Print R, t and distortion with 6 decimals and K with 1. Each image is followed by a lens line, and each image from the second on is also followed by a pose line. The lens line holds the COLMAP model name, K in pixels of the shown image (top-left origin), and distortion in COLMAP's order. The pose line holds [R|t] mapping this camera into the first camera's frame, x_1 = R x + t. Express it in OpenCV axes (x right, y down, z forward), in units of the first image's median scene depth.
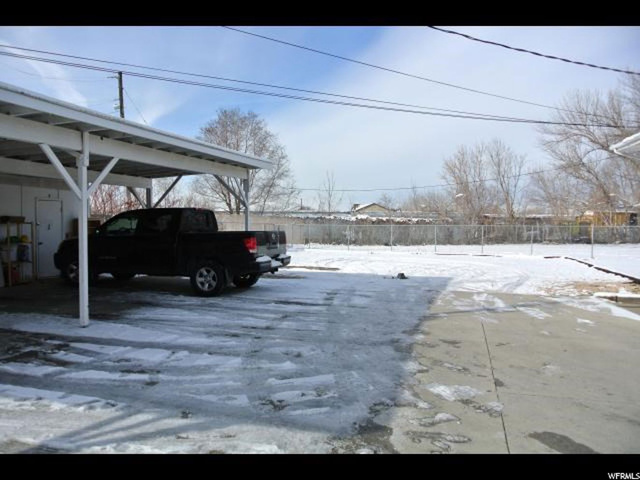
lens RADIAL K [[502.9, 0, 318.5], [0, 502.9, 241.5], [0, 0, 1]] dist [-0.080468, 0.027923]
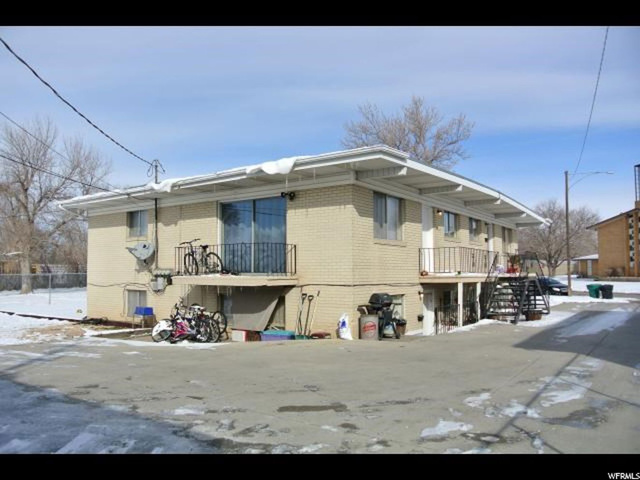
lens RADIAL K [[502.9, 0, 320.1], [0, 502.9, 240.5], [0, 0, 1]] dist [-0.080468, 0.027923]
pose [[0.314186, 0.052402, 0.947914, -0.428510], [0.044509, 0.996564, -0.069844, -0.004972], [-0.948317, 0.064135, 0.310774, 0.162418]]
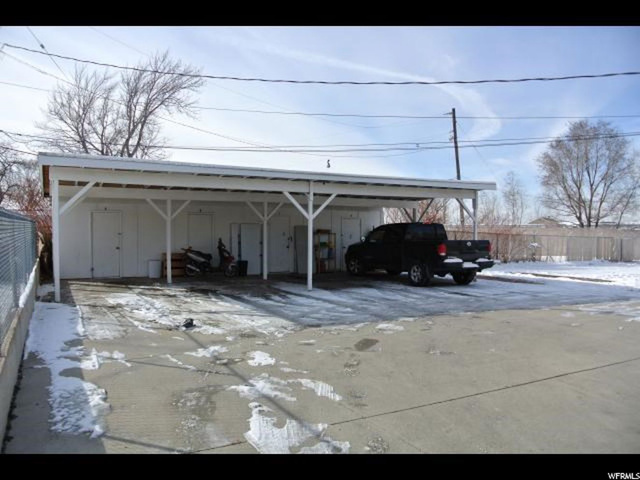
lens RADIAL K [[502.9, 0, 320.2], [0, 502.9, 241.6], [0, 0, 1]] dist [-0.080468, 0.027923]
pose [[0.711402, 0.010915, -0.702701, 0.549647], [-0.031243, 0.999382, -0.016106, 0.016366], [0.702091, 0.033412, 0.711303, -0.174508]]
